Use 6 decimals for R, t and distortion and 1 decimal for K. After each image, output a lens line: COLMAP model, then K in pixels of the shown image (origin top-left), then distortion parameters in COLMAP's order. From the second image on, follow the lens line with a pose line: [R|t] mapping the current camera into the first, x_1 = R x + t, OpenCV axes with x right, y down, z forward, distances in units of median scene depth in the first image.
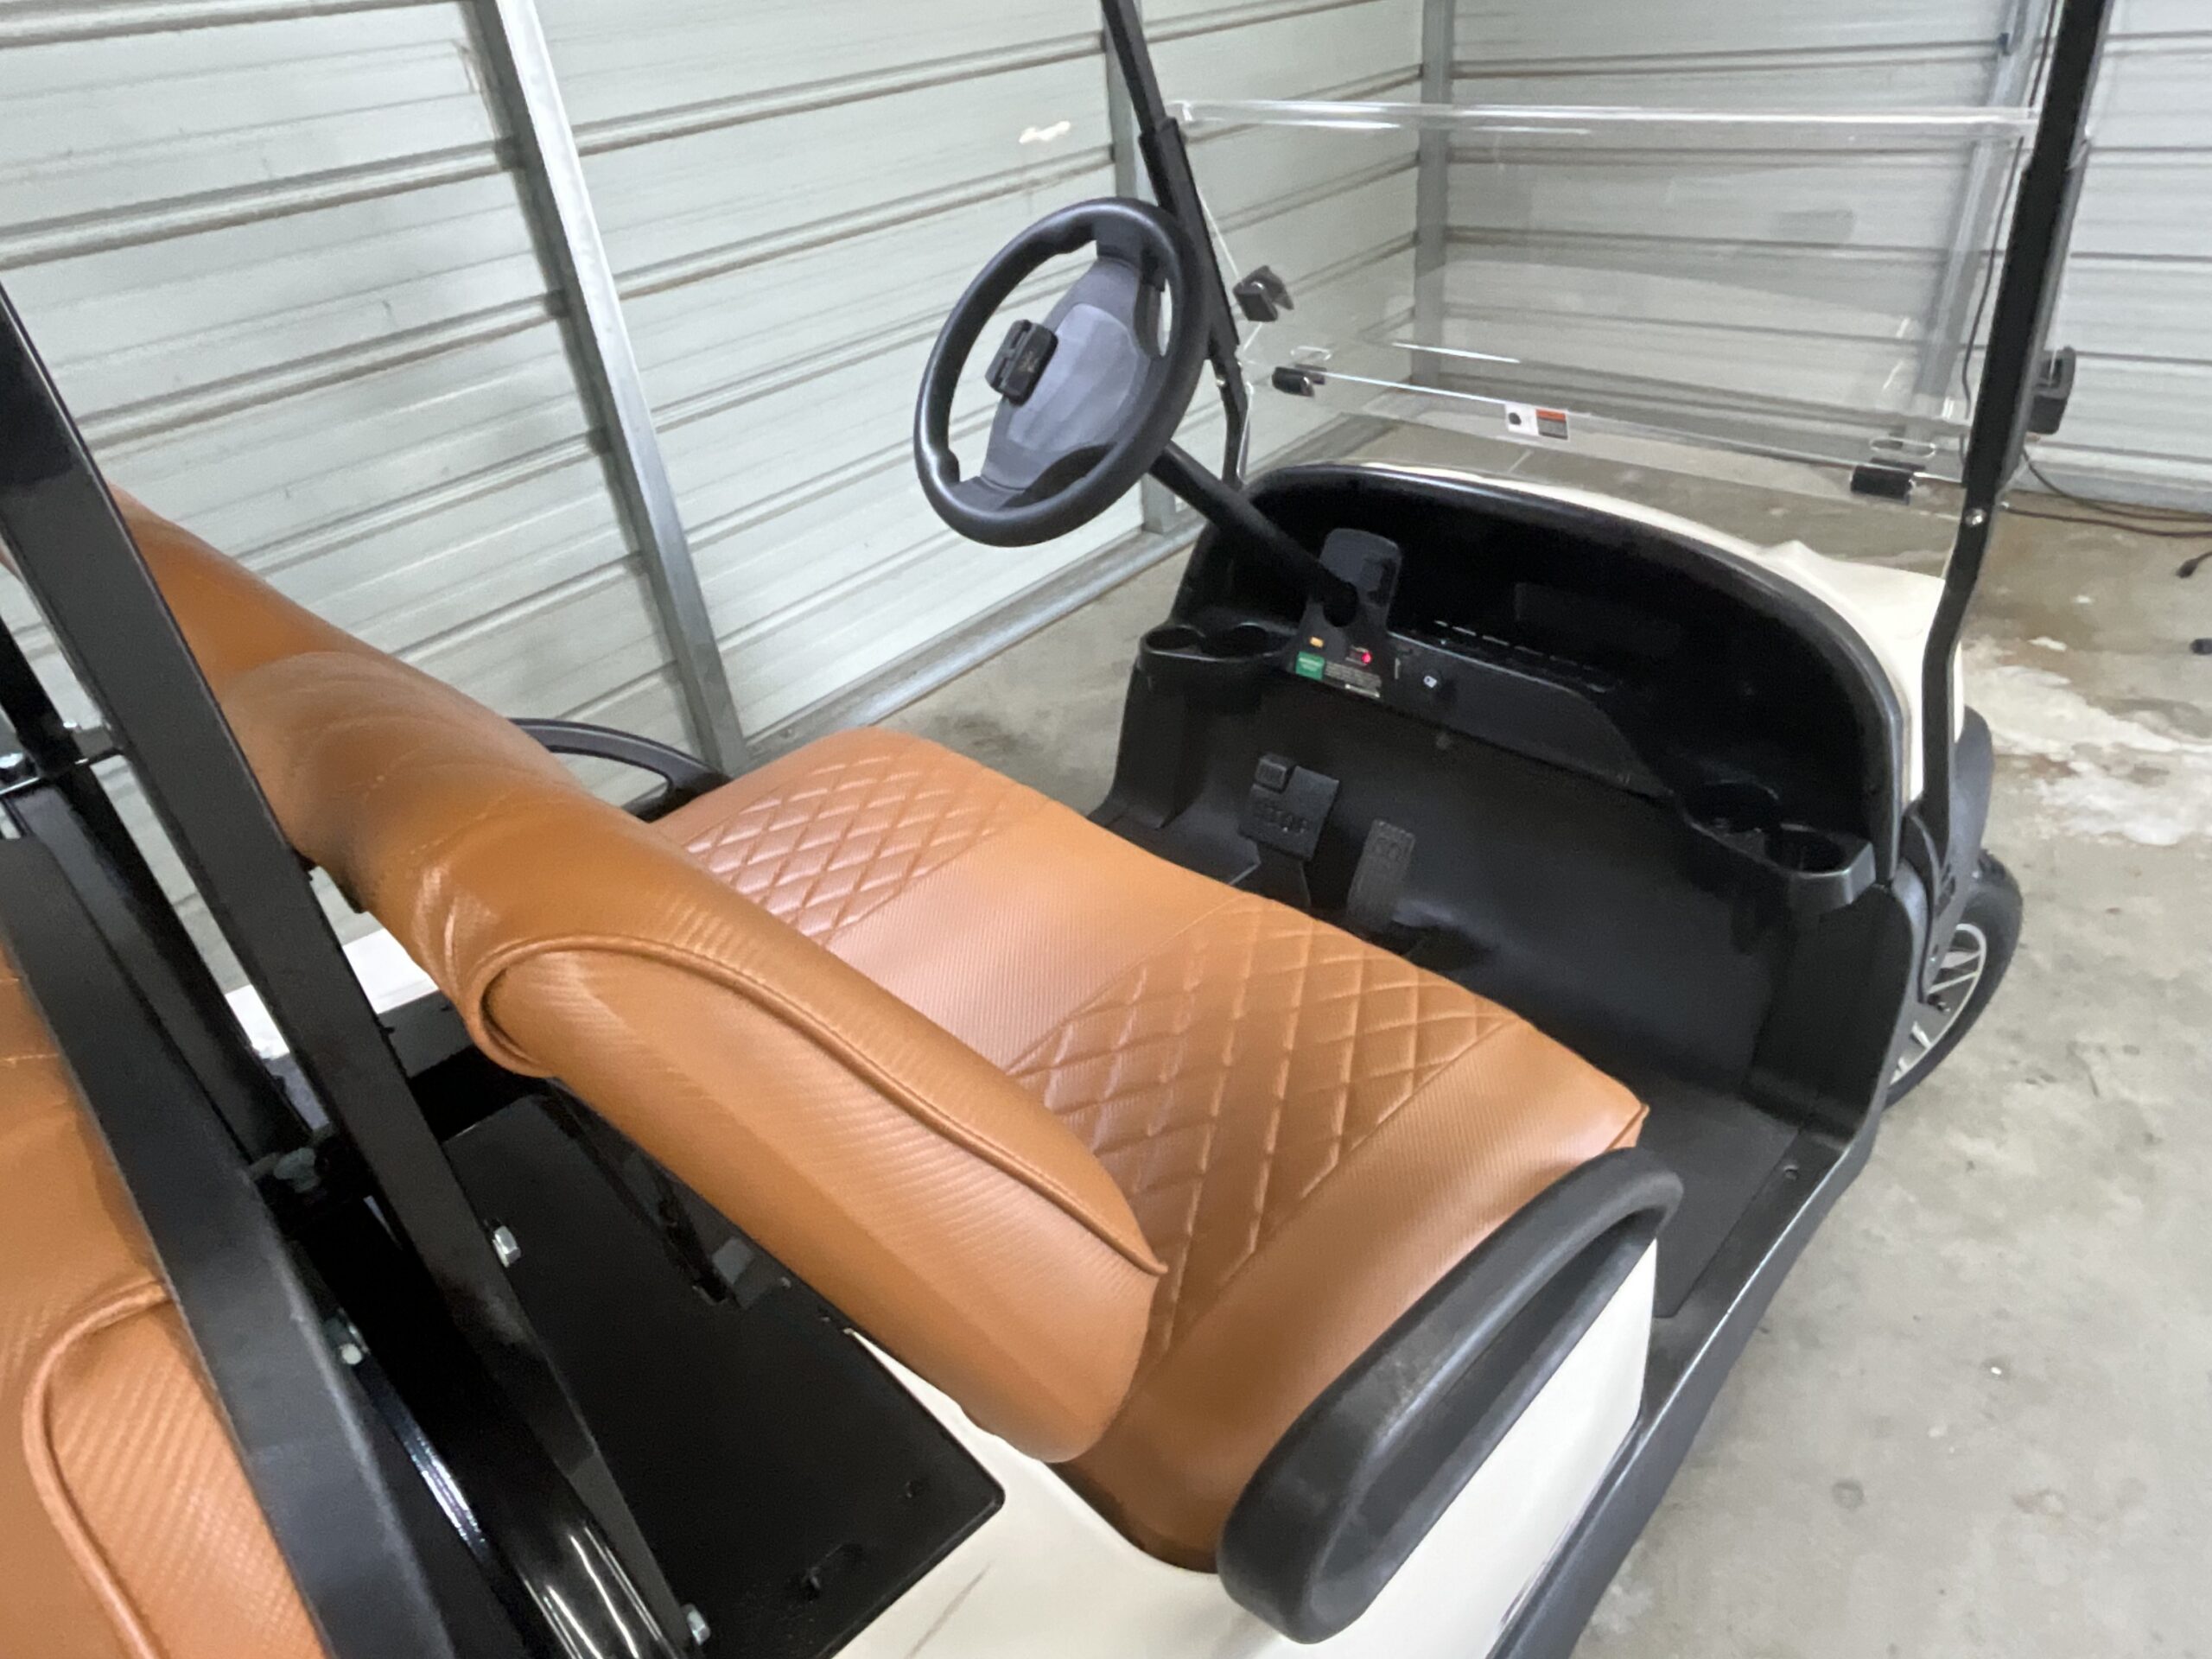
lens RADIAL K [[1346.2, 0, 1109.9], [0, 1346.2, 826.3], [0, 0, 1]] dist [-0.026102, 0.024824]
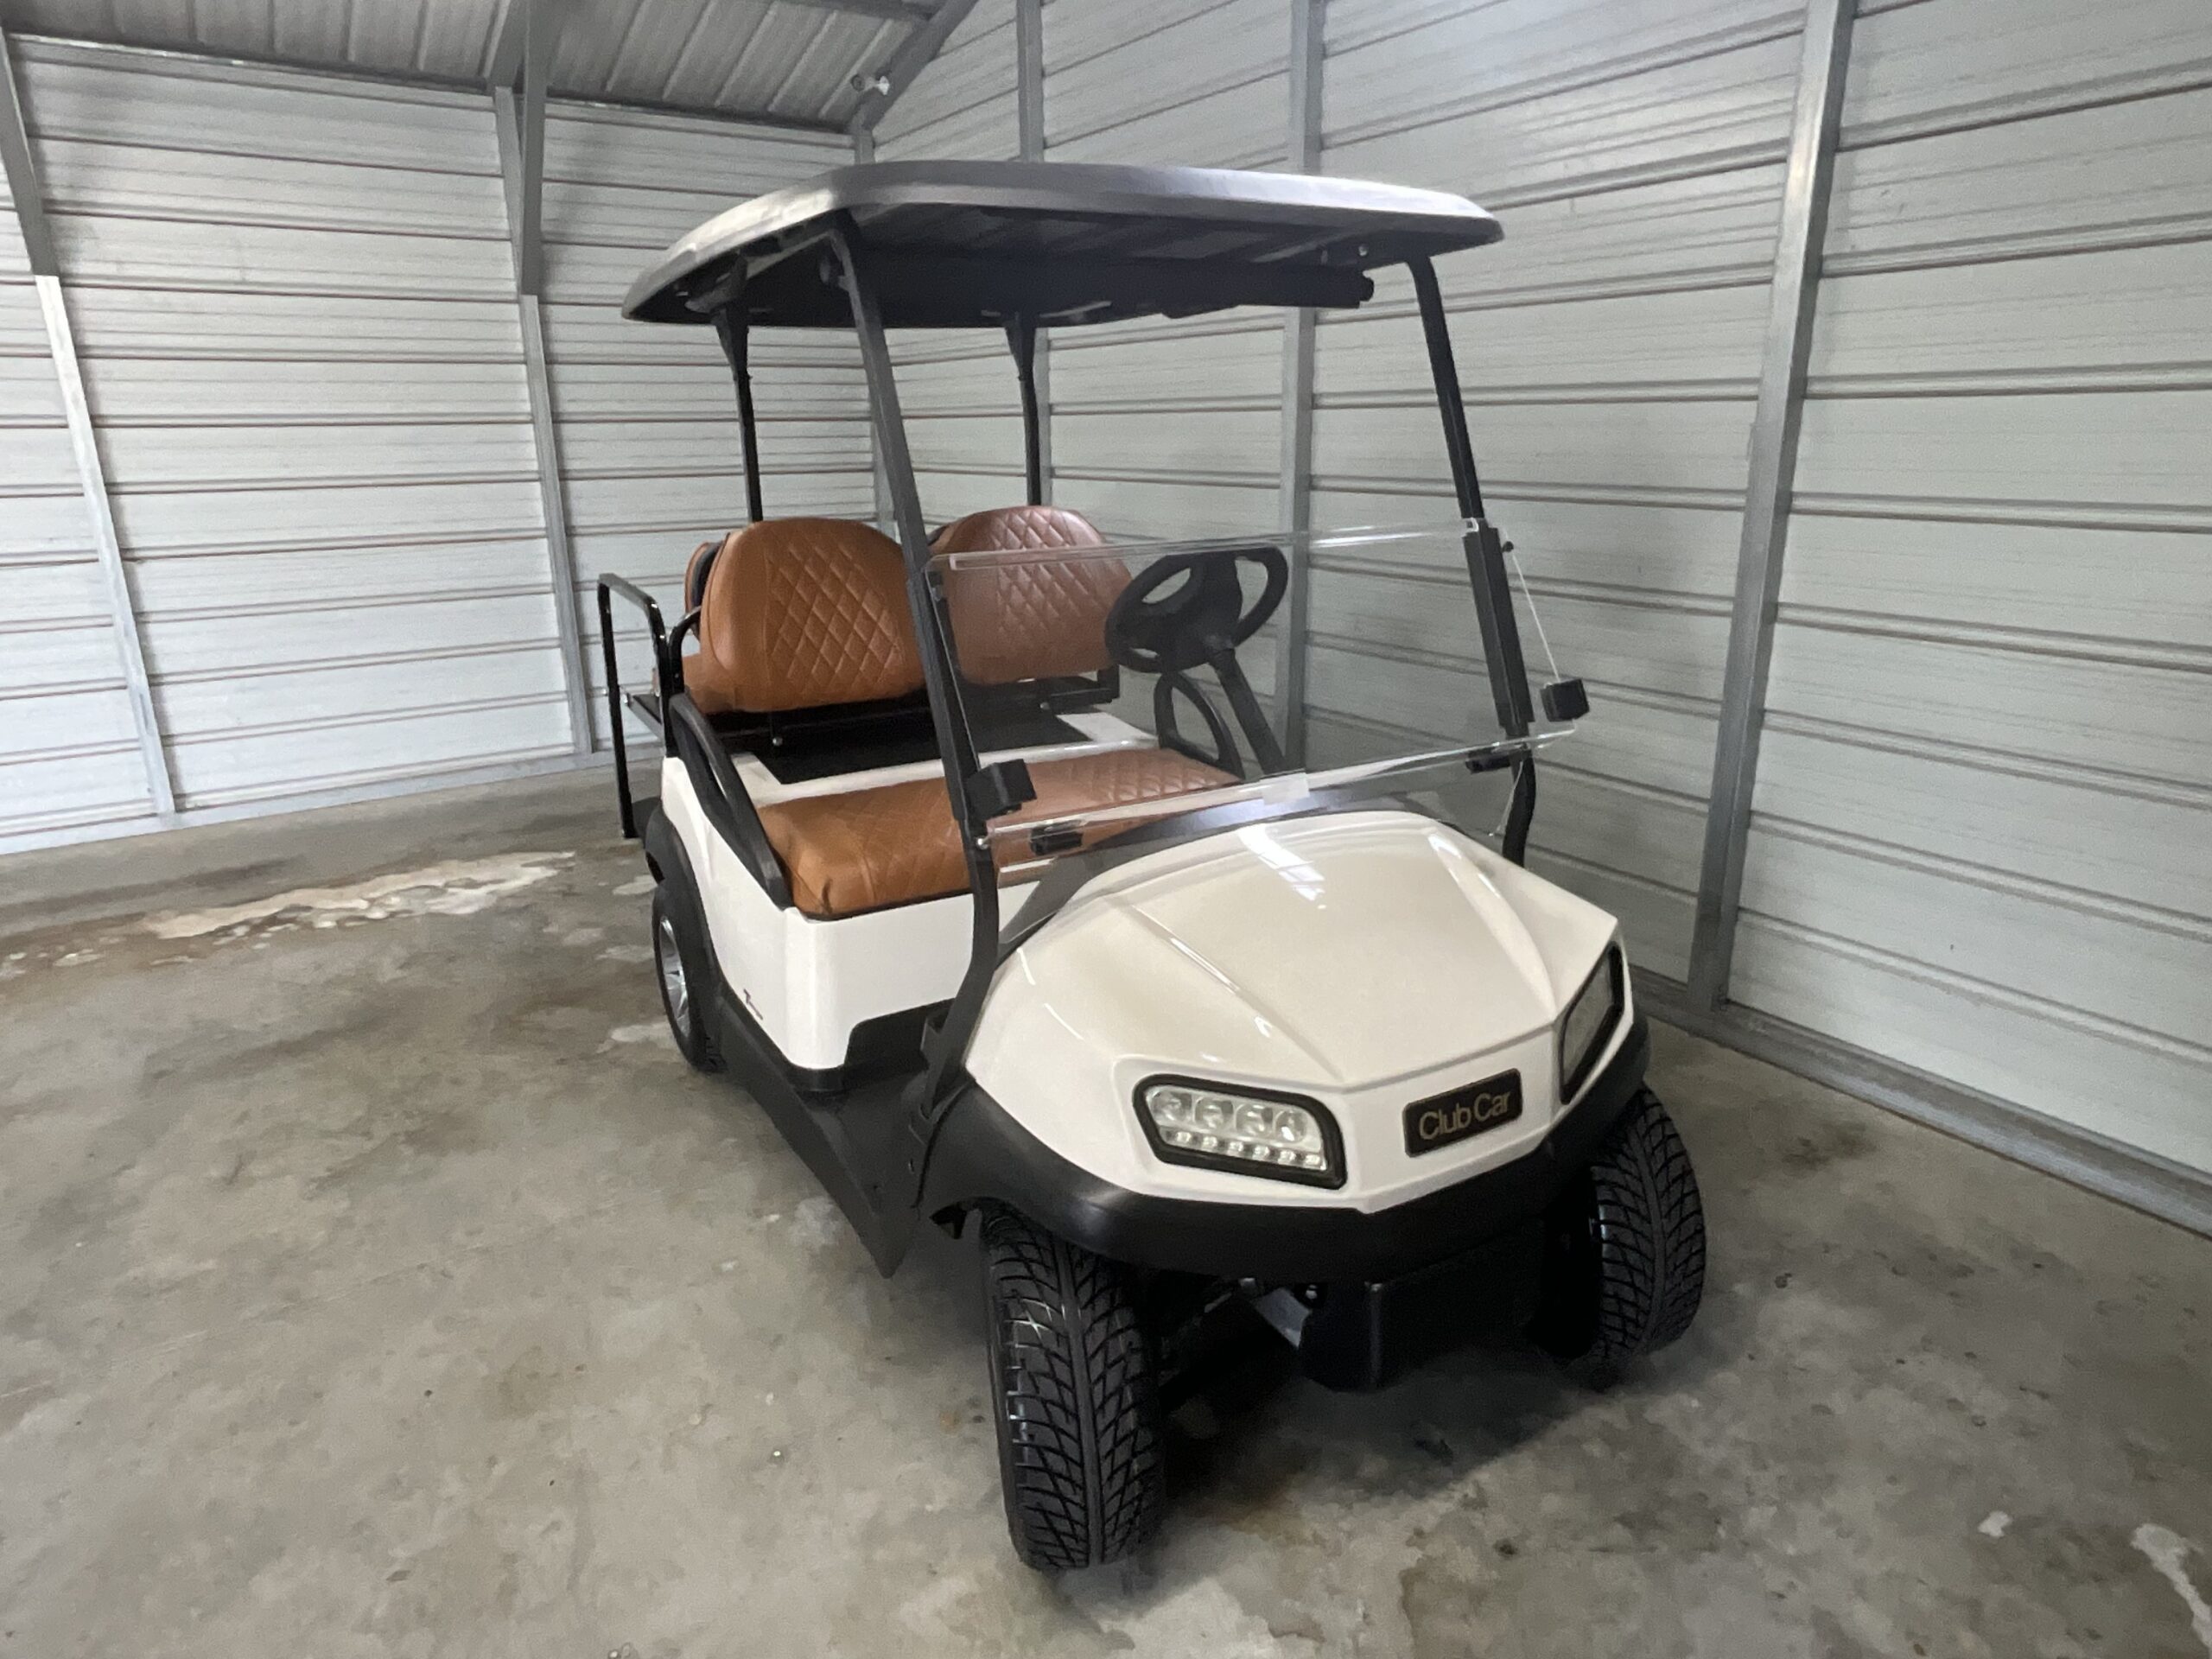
lens RADIAL K [[1346.2, 0, 1118.7], [0, 1346.2, 834.1], [0, 0, 1]] dist [-0.026102, 0.024824]
pose [[-0.270272, 0.376530, -0.886103, 1.101197], [-0.503313, 0.729324, 0.463426, -0.581043], [0.820749, 0.571238, -0.007603, 0.694299]]
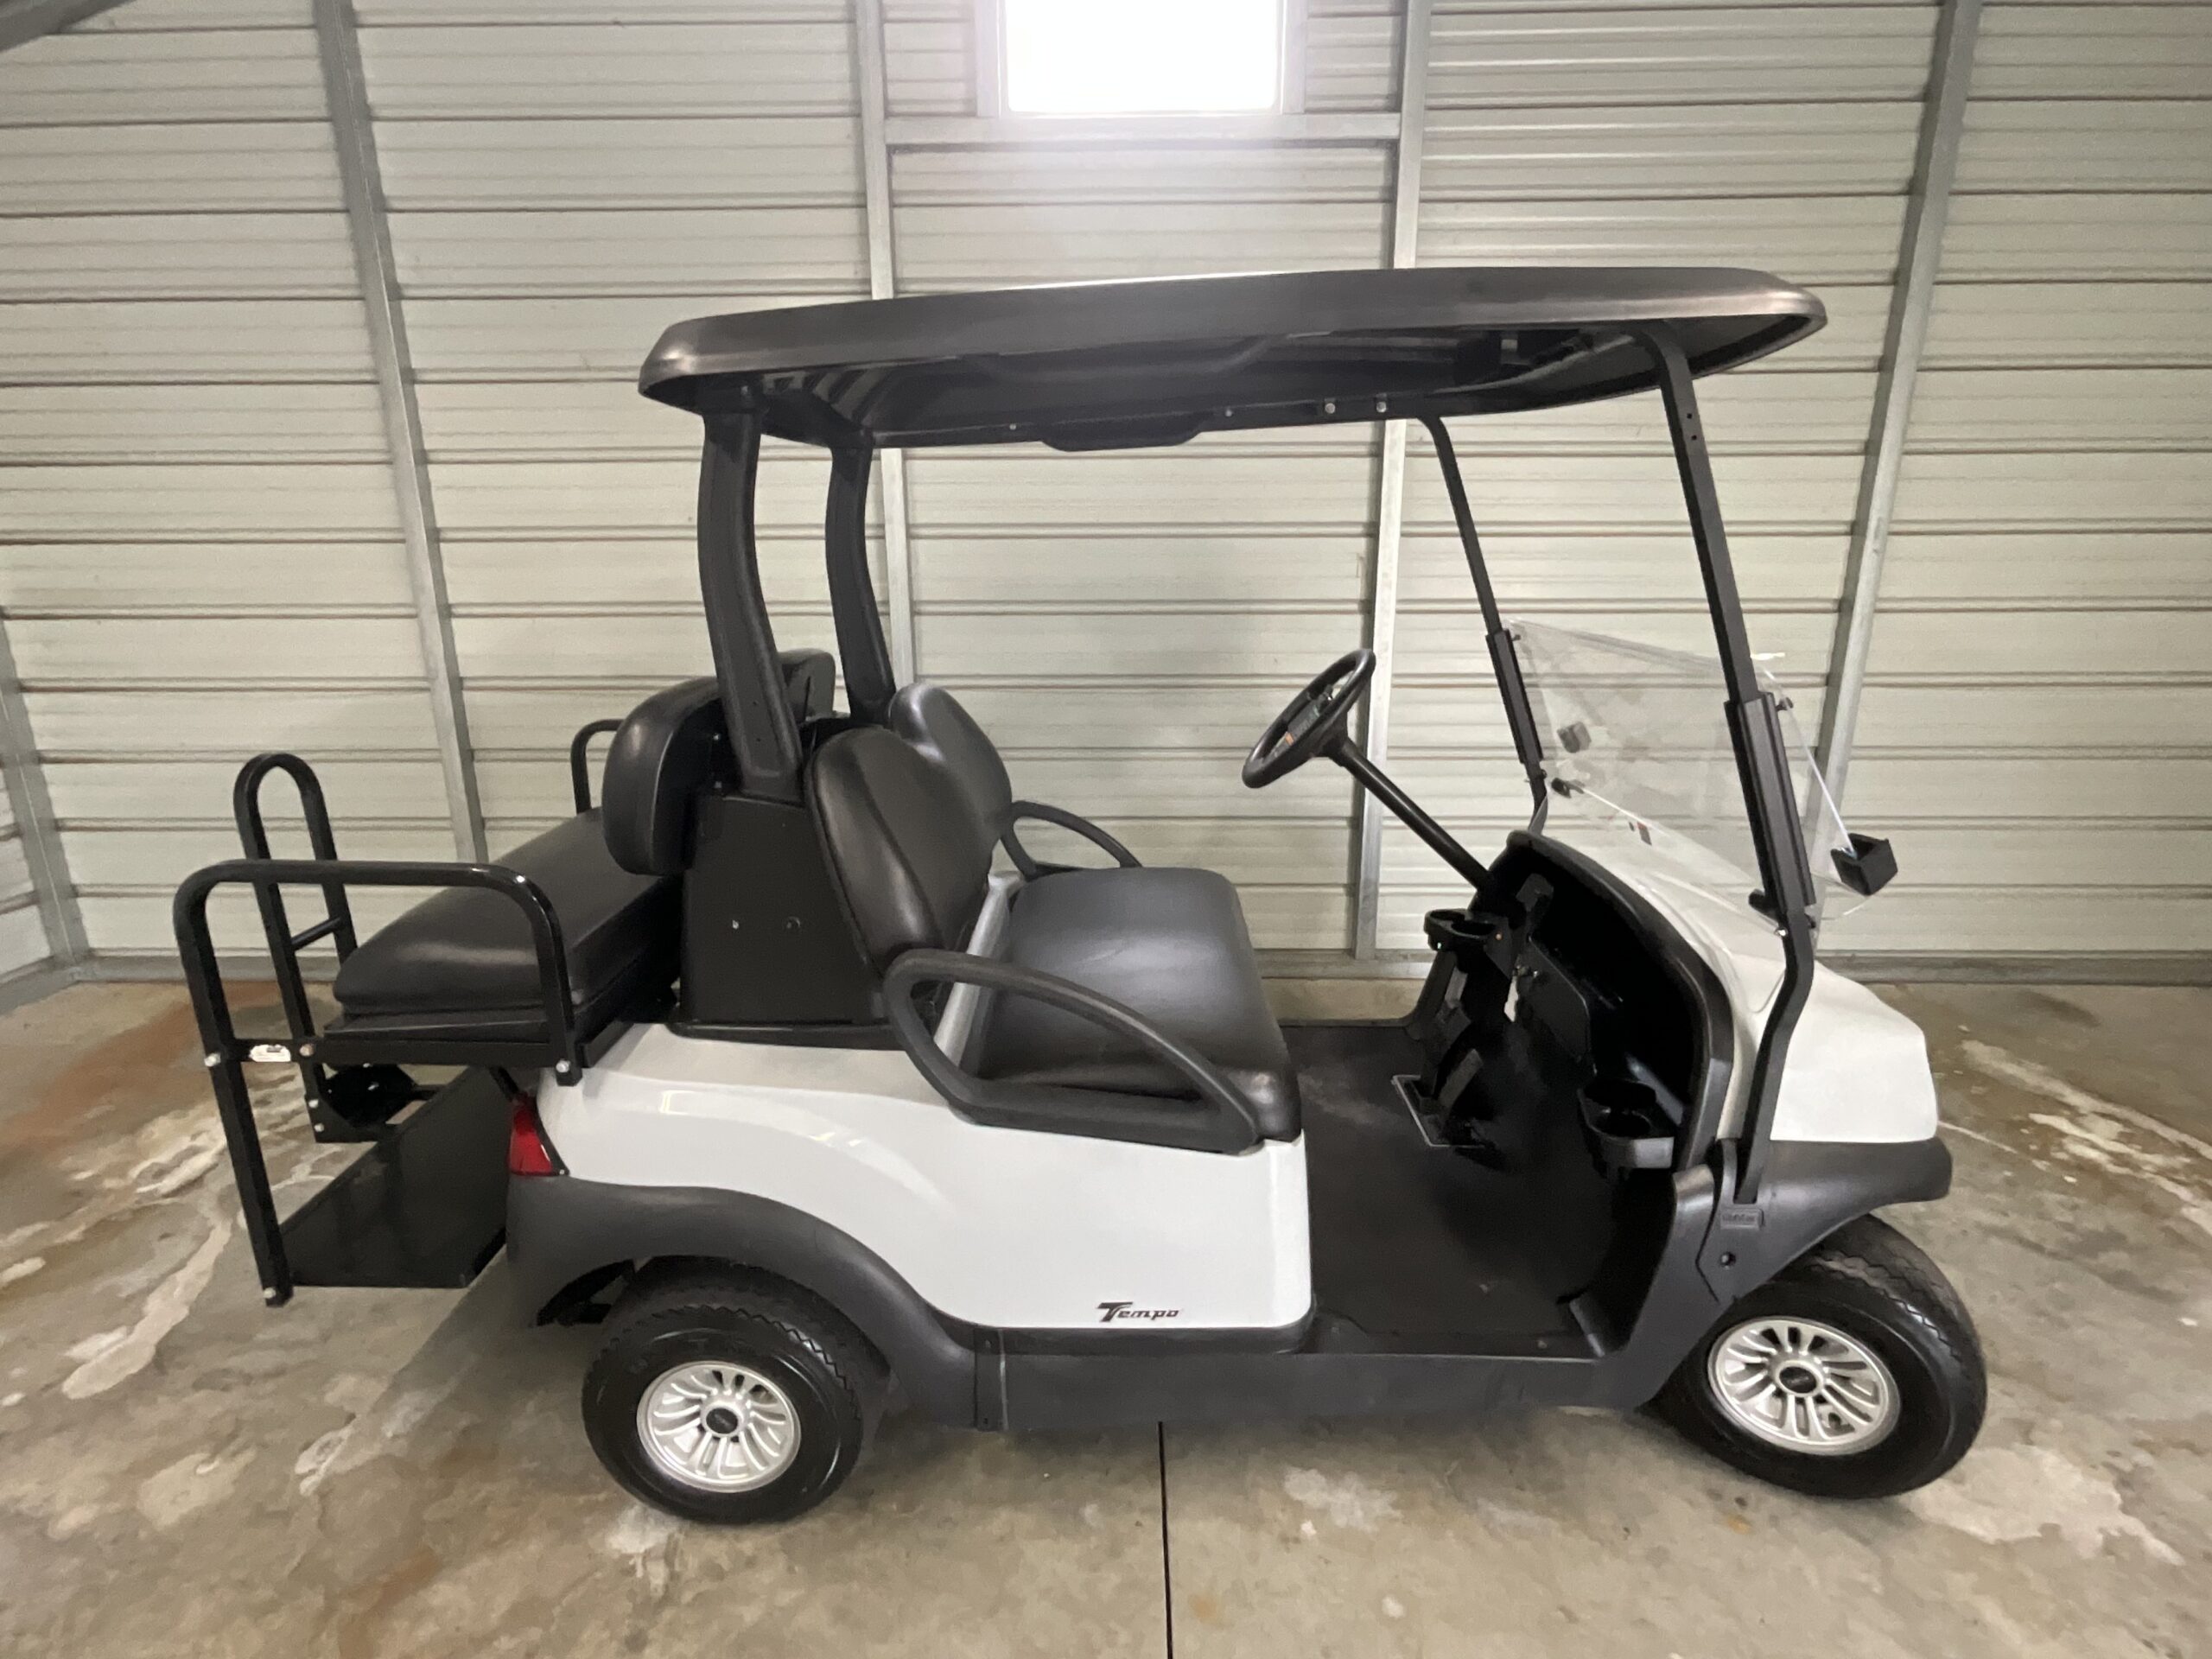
lens RADIAL K [[1058.2, 0, 1105.8], [0, 1058.2, 832.1], [0, 0, 1]] dist [0.007297, -0.003806]
pose [[0.629187, 0.283653, -0.723647, 0.552163], [-0.477213, 0.875866, -0.071601, 0.085028], [0.613508, 0.390384, 0.686446, -0.180291]]
